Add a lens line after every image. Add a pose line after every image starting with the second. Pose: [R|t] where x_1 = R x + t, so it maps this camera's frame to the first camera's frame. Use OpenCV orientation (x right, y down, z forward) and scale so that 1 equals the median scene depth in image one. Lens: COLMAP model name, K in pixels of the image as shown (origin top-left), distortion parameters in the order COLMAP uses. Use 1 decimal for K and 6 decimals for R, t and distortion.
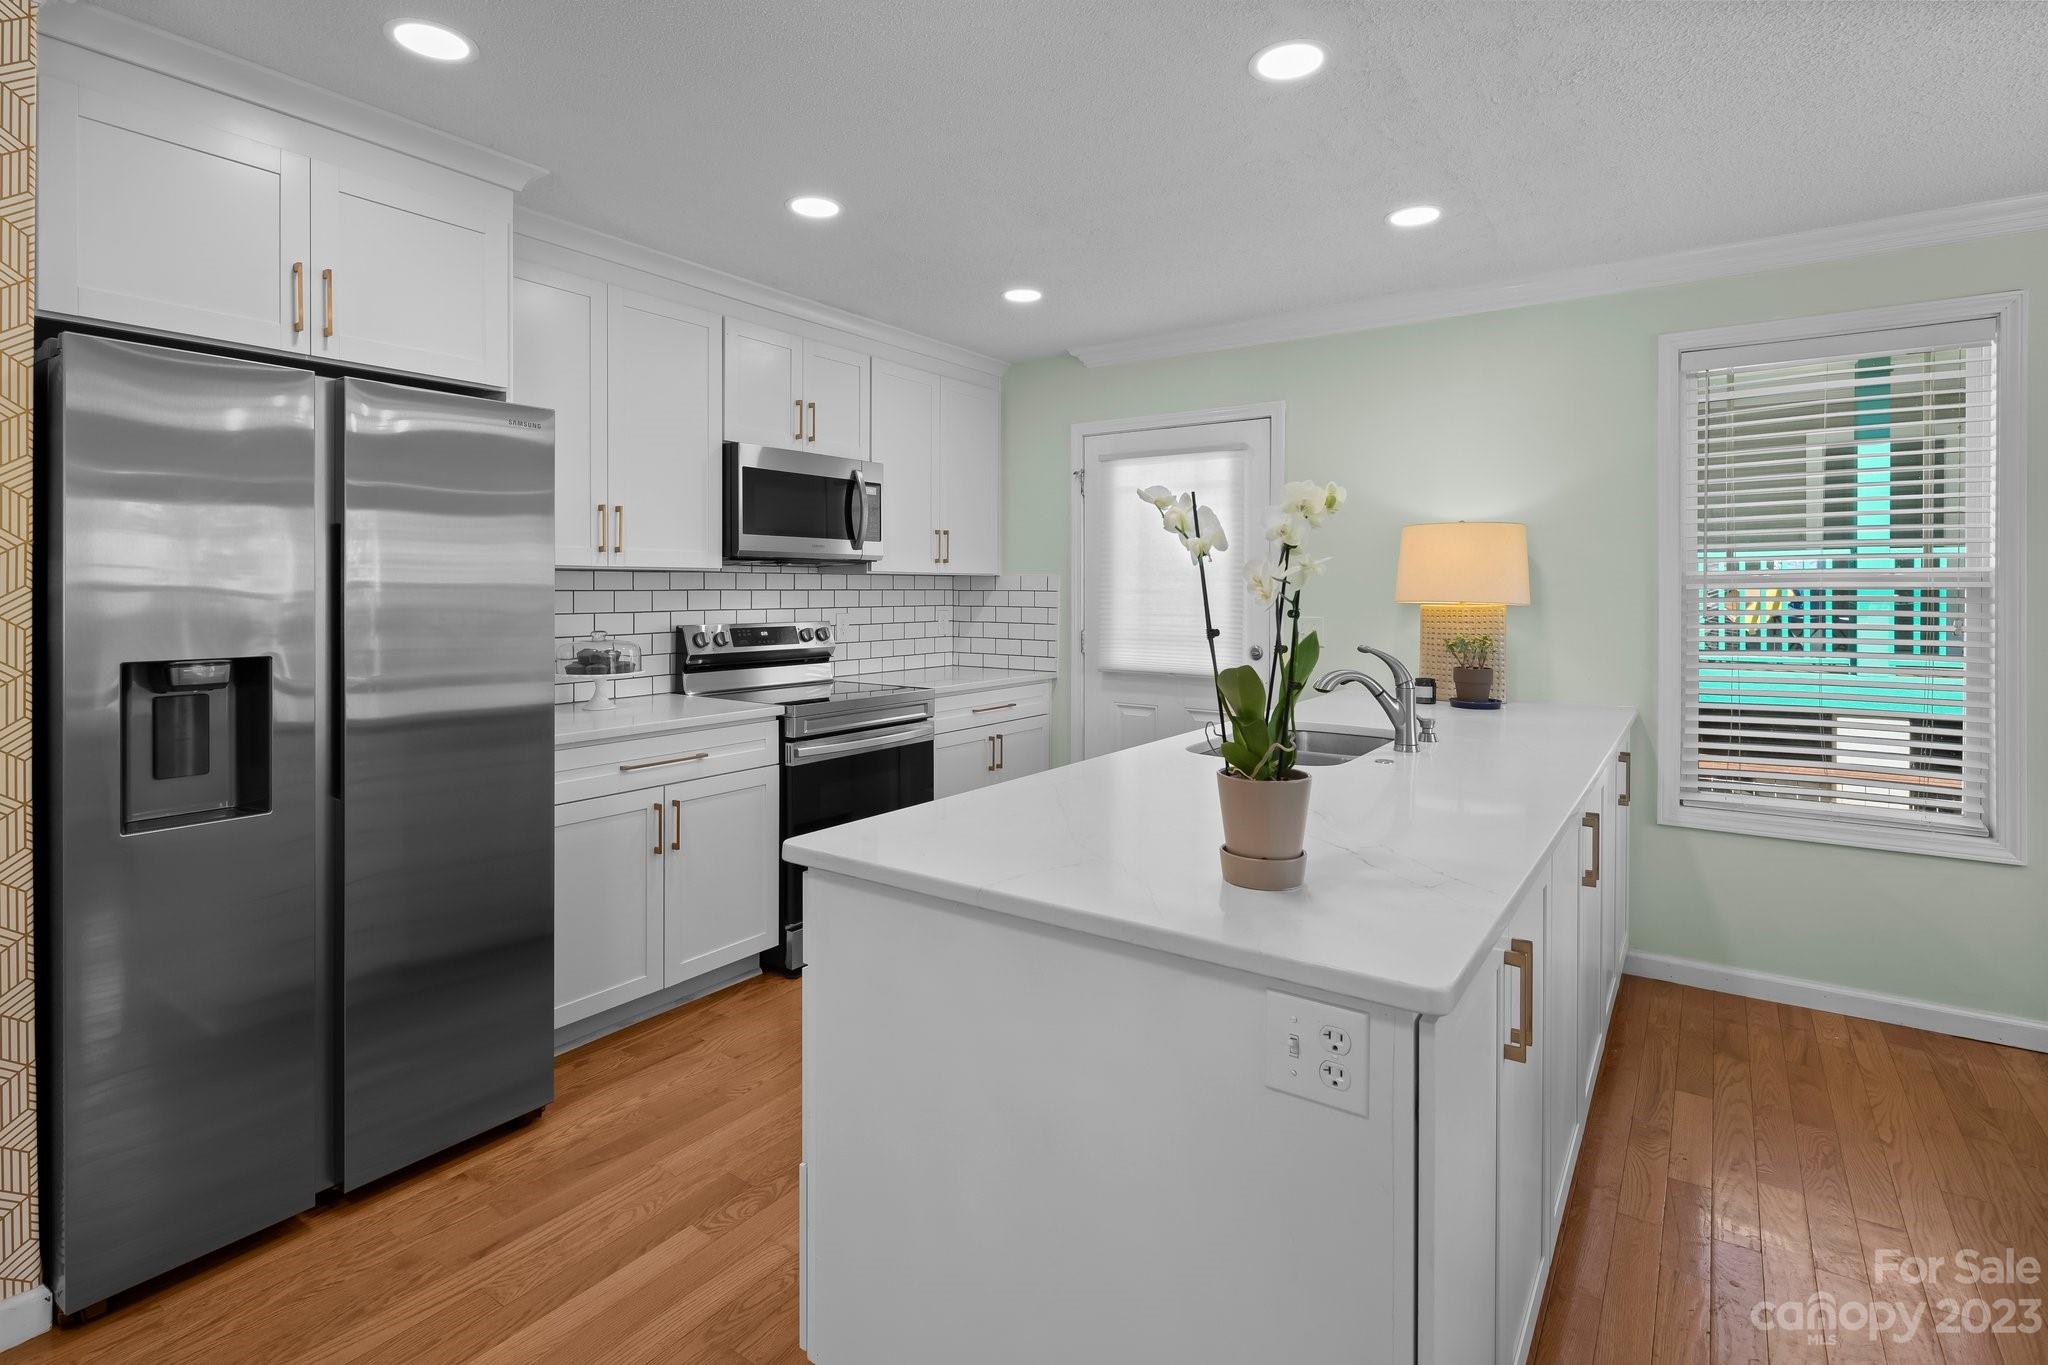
lens RADIAL K [[990.6, 0, 1016.9], [0, 990.6, 592.0], [0, 0, 1]] dist [0.001512, -0.002989]
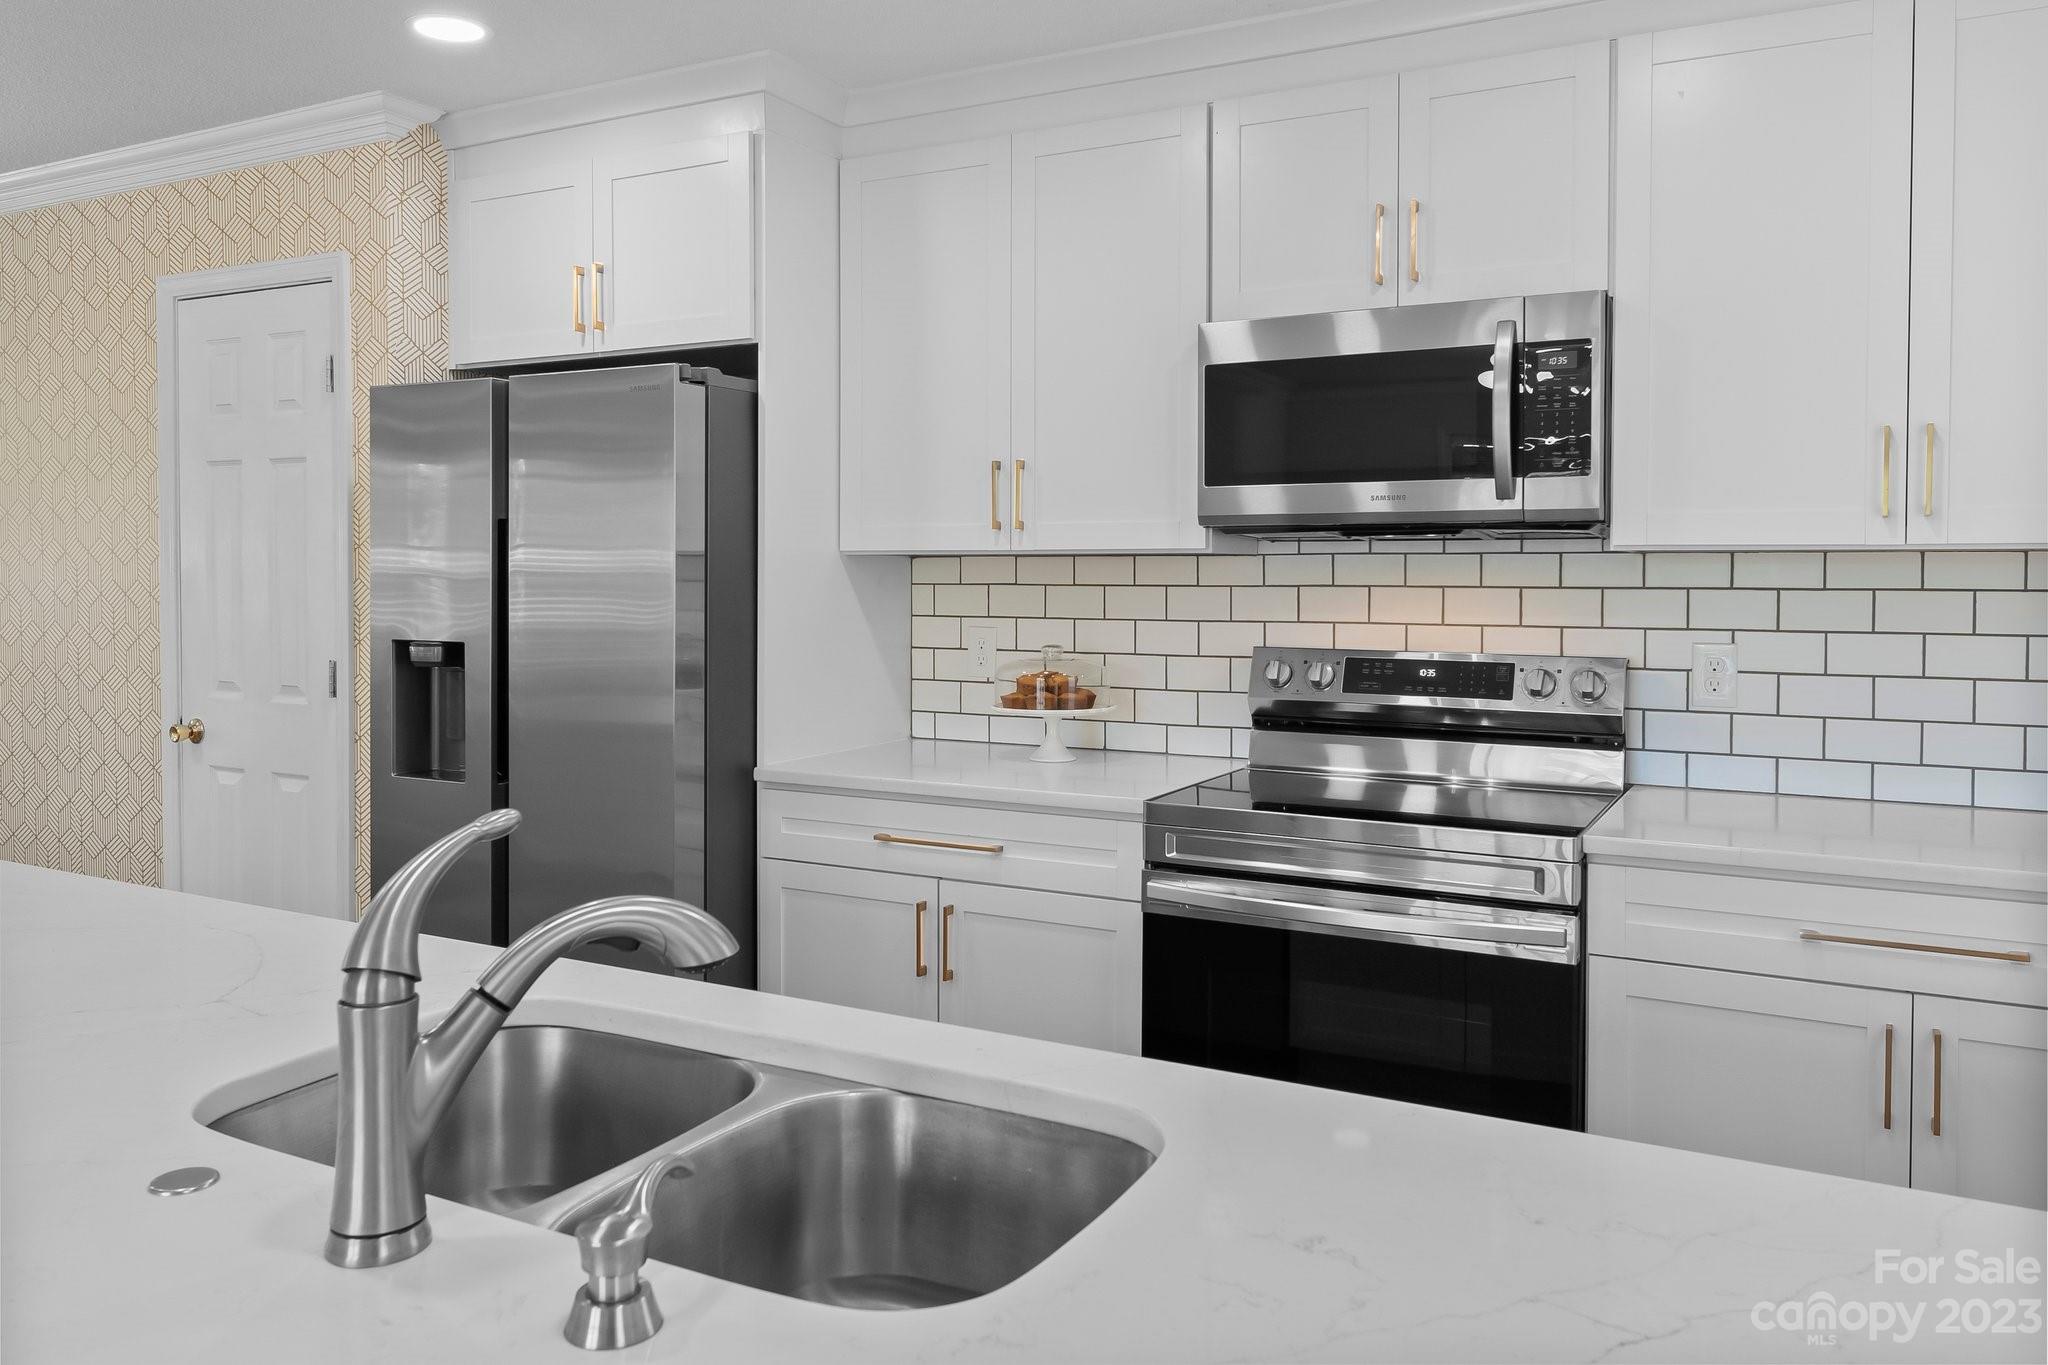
lens RADIAL K [[1537.5, 0, 1022.9], [0, 1537.5, 587.2], [0, 0, 1]] dist [0.012929, 0.002037]
pose [[0.095403, 0.003428, -0.995433, 0.627919], [-0.006441, 0.999975, 0.002827, -0.003300], [0.995418, 0.006142, 0.095422, 0.888767]]
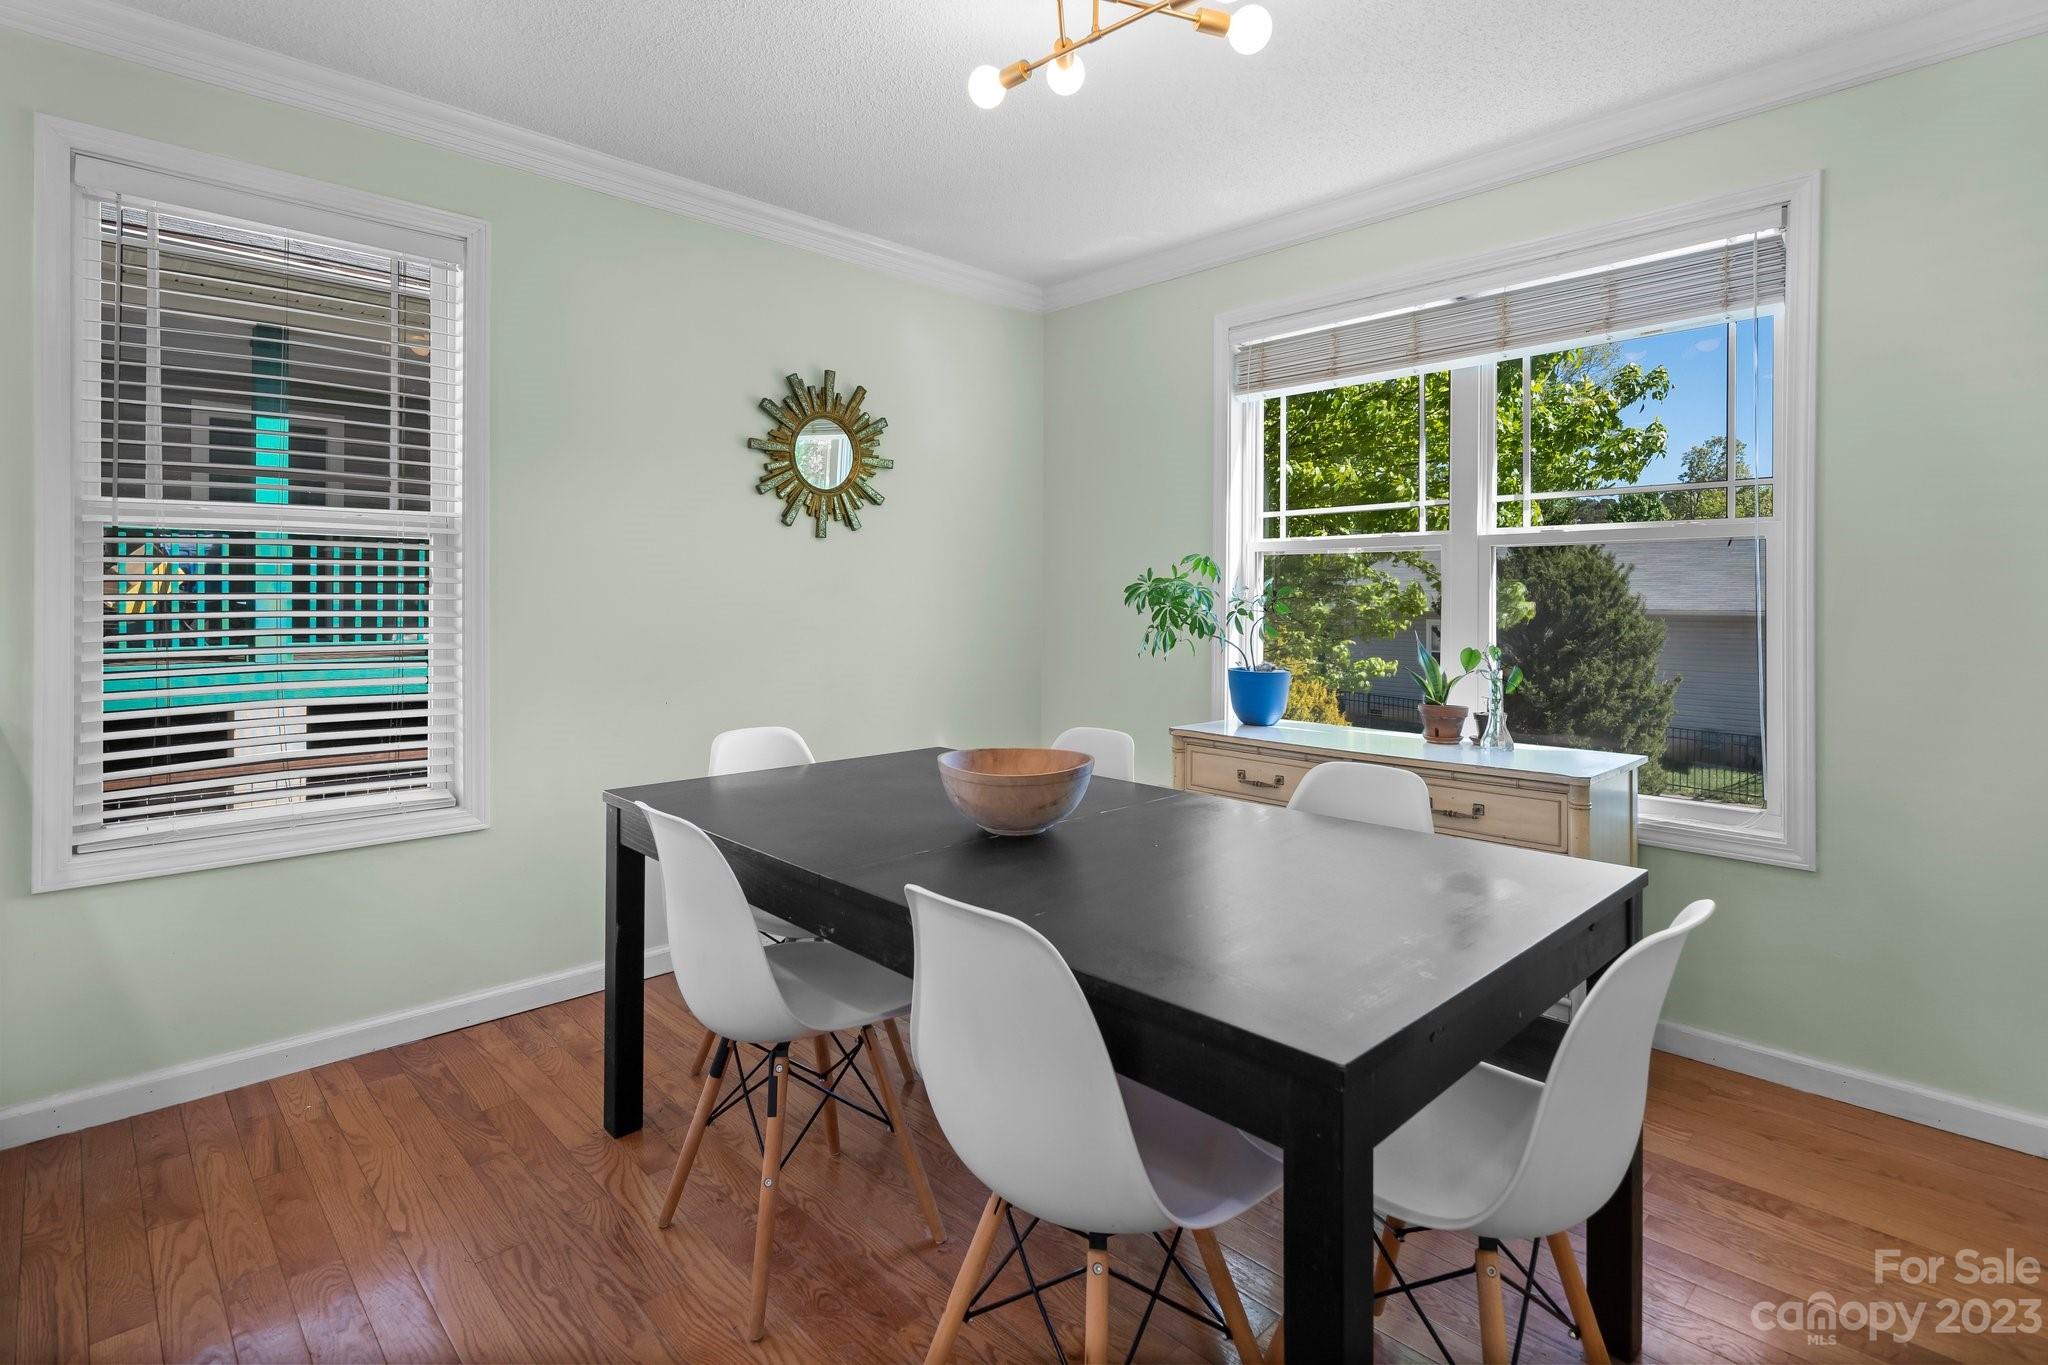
lens RADIAL K [[990.6, 0, 1001.7], [0, 990.6, 597.5], [0, 0, 1]] dist [0.001512, -0.002989]
pose [[0.197702, -0.001127, 0.980261, 0.159480], [0.000960, 0.999999, 0.000956, 0.047313], [-0.980262, 0.000752, 0.197703, 0.283056]]
